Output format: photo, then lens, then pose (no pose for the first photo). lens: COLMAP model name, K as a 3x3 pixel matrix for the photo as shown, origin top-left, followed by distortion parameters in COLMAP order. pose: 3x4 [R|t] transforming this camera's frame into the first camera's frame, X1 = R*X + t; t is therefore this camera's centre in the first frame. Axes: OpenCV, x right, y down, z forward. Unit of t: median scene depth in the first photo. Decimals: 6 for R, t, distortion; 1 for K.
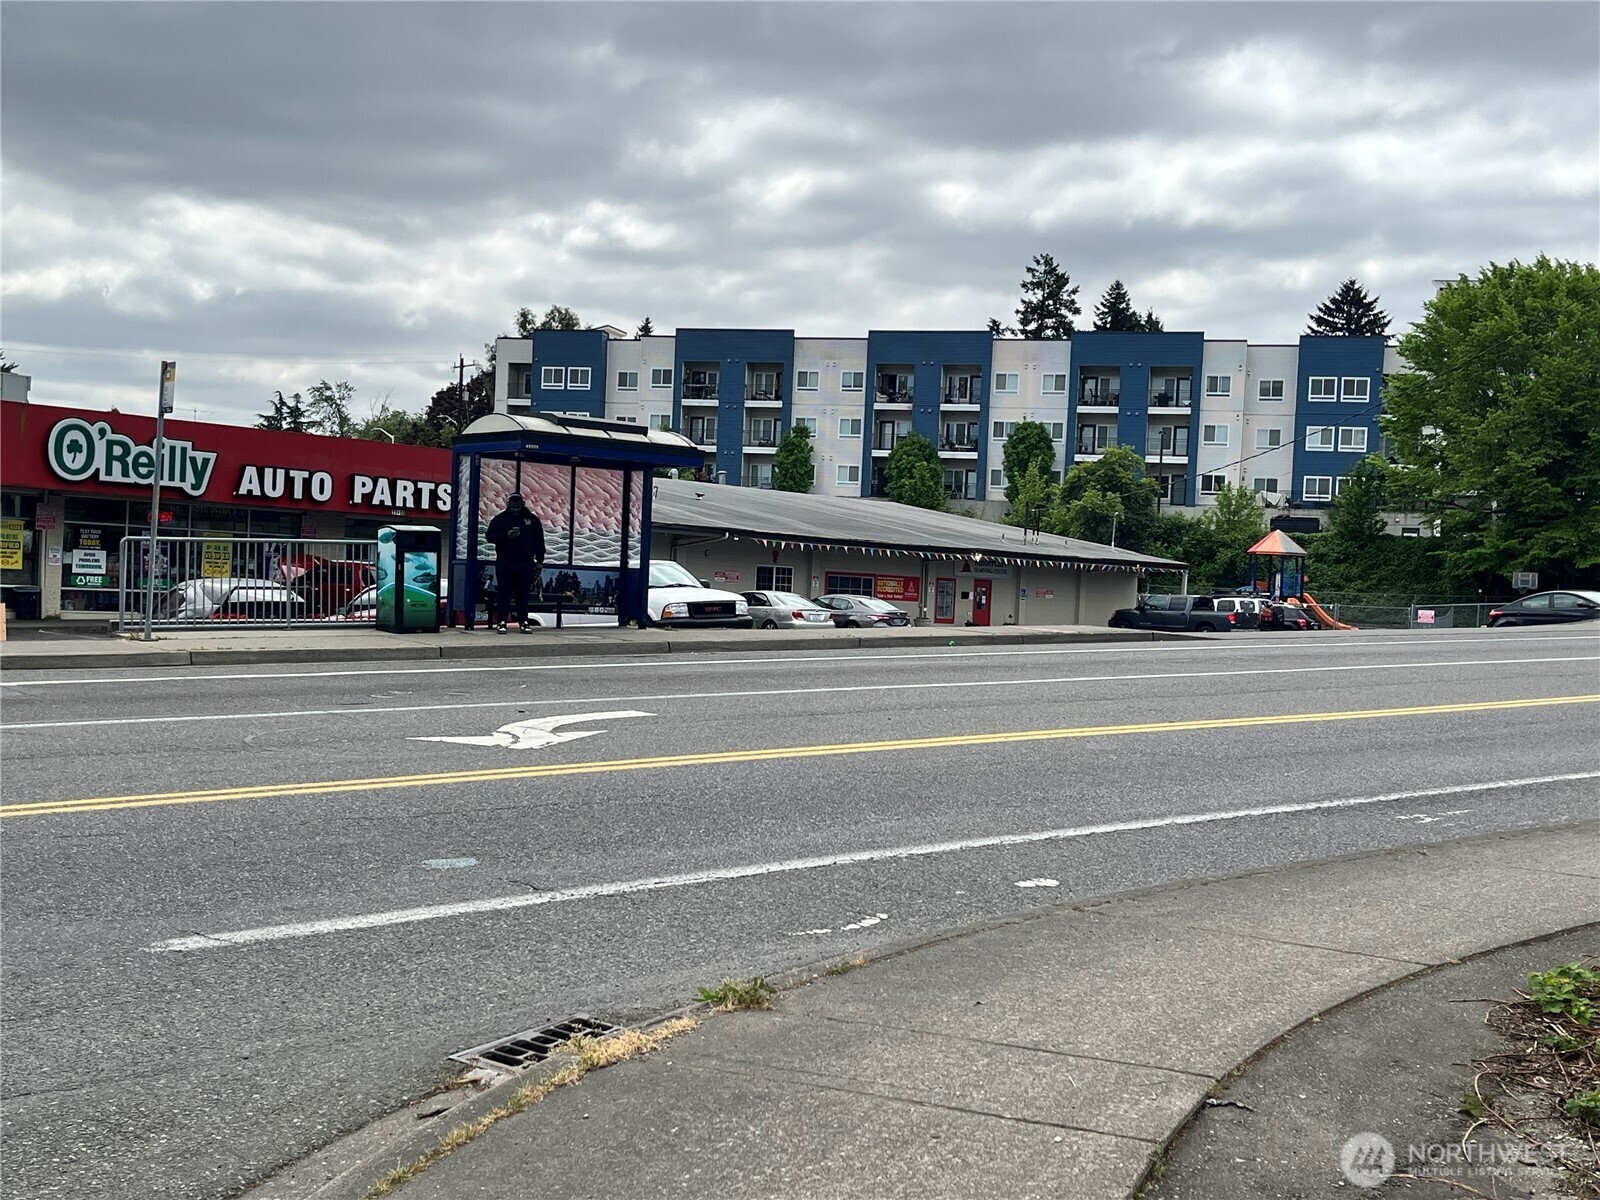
lens RADIAL K [[1898.8, 0, 802.2], [0, 1898.8, 605.4], [0, 0, 1]] dist [0.081111, 0.000000]
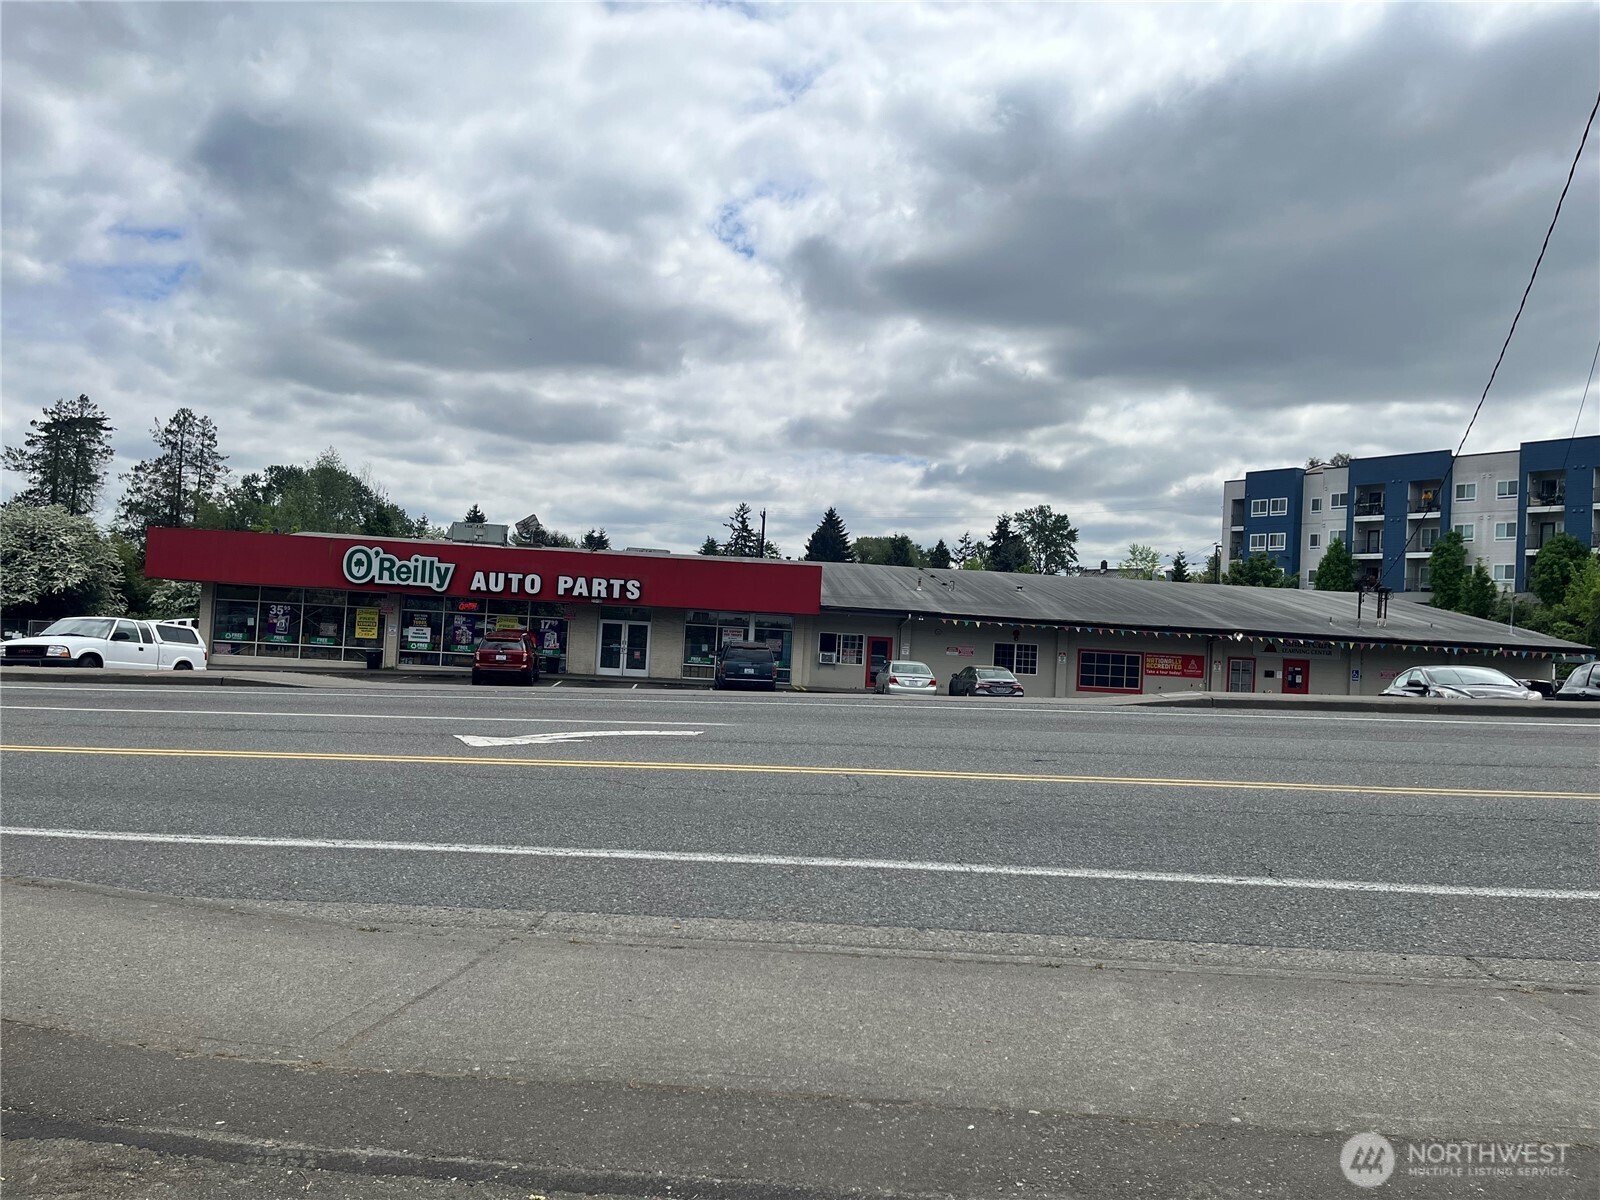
lens RADIAL K [[1213.0, 0, 804.5], [0, 1213.0, 605.0], [0, 0, 1]] dist [0.051903, -0.045051]
pose [[0.720114, -0.019445, -0.693584, 0.558530], [-0.025289, 0.998208, -0.054242, 0.000110], [0.693395, 0.056600, 0.718331, 0.468844]]
